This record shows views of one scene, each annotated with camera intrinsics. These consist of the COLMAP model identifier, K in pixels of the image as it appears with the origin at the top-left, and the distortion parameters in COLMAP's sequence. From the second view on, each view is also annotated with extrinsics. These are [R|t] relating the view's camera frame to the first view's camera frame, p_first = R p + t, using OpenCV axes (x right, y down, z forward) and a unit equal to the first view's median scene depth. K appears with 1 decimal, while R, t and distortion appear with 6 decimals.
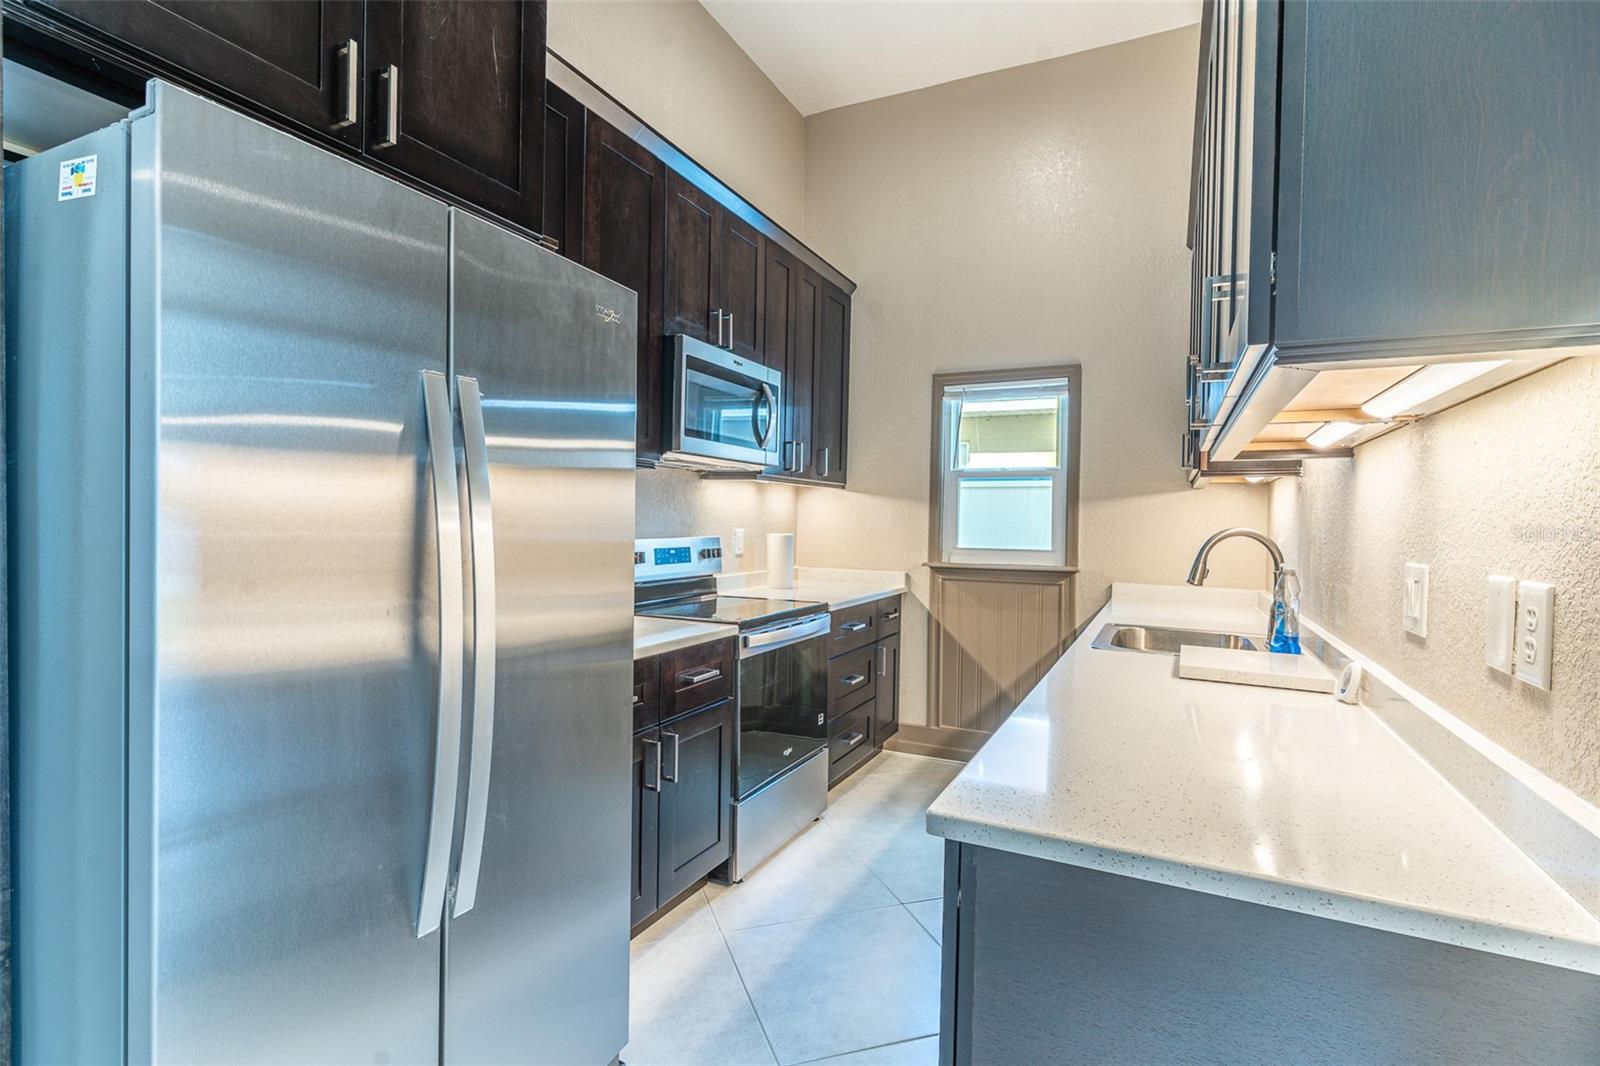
lens RADIAL K [[769.1, 0, 798.5], [0, 769.1, 529.7], [0, 0, 1]] dist [0.002331, -0.000119]
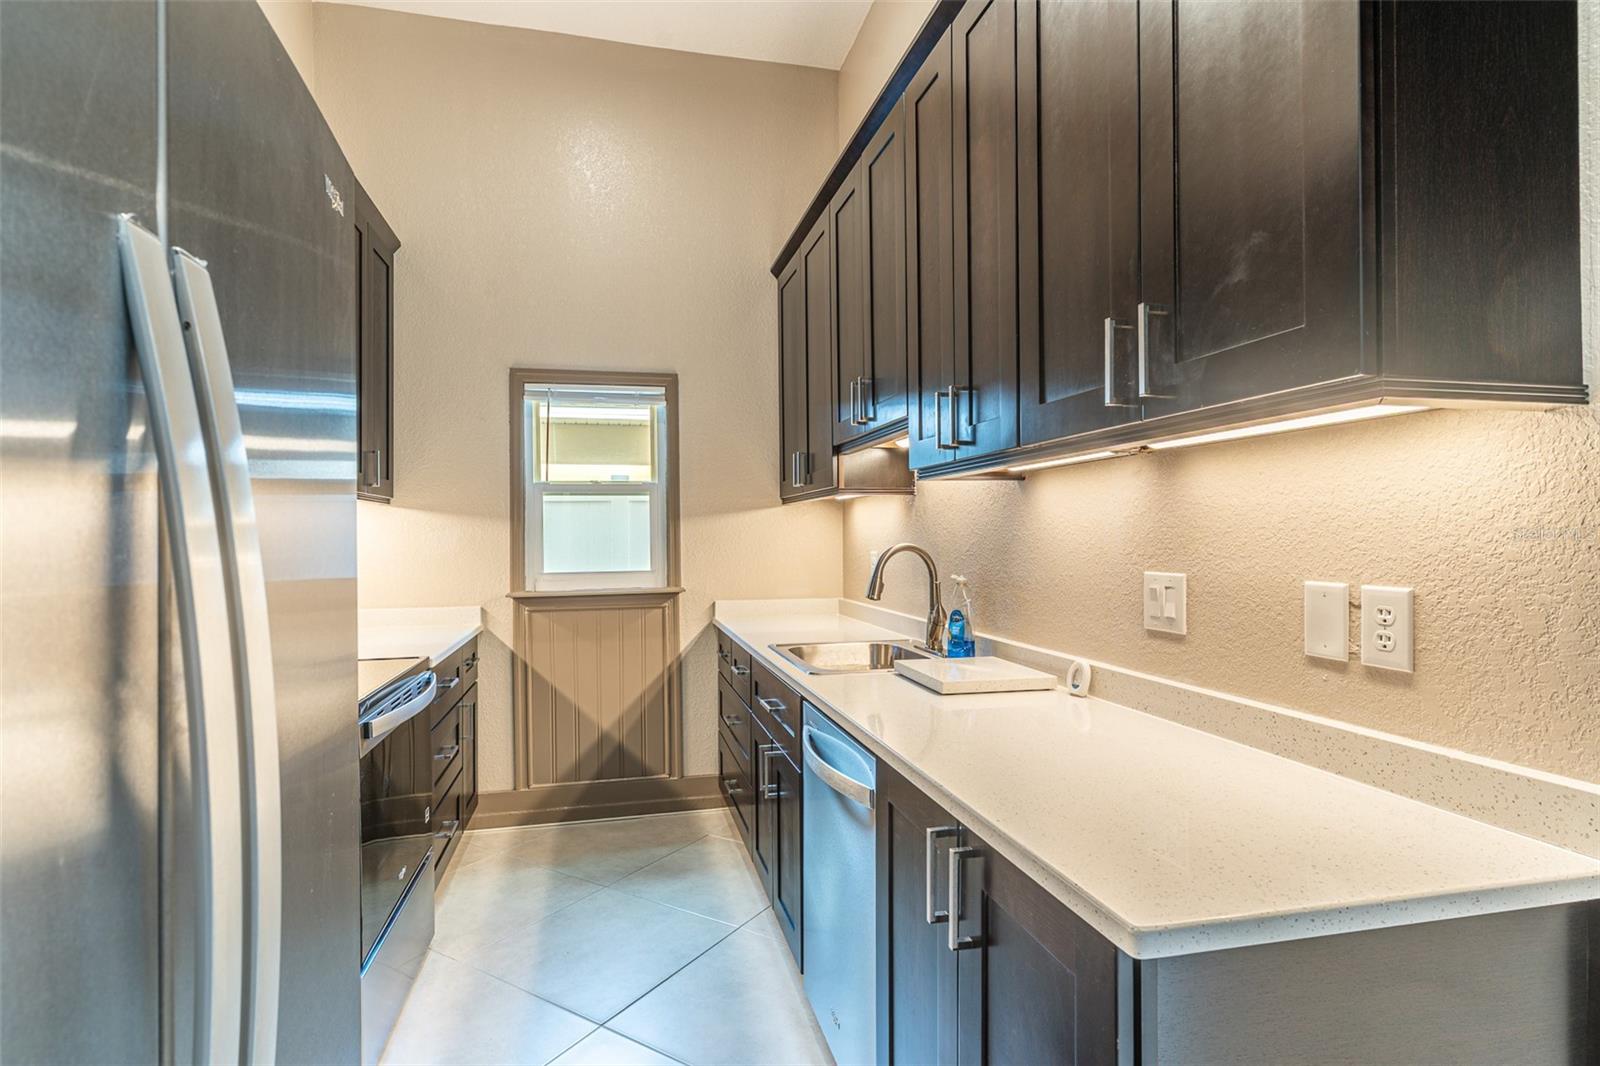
lens RADIAL K [[798.8, 0, 797.6], [0, 798.8, 533.3], [0, 0, 1]] dist [0.009404, 0.001625]
pose [[0.778024, -0.020647, 0.627896, -0.136884], [0.029797, 0.999548, -0.004054, -0.009257], [-0.627528, 0.021863, 0.778287, 0.132939]]
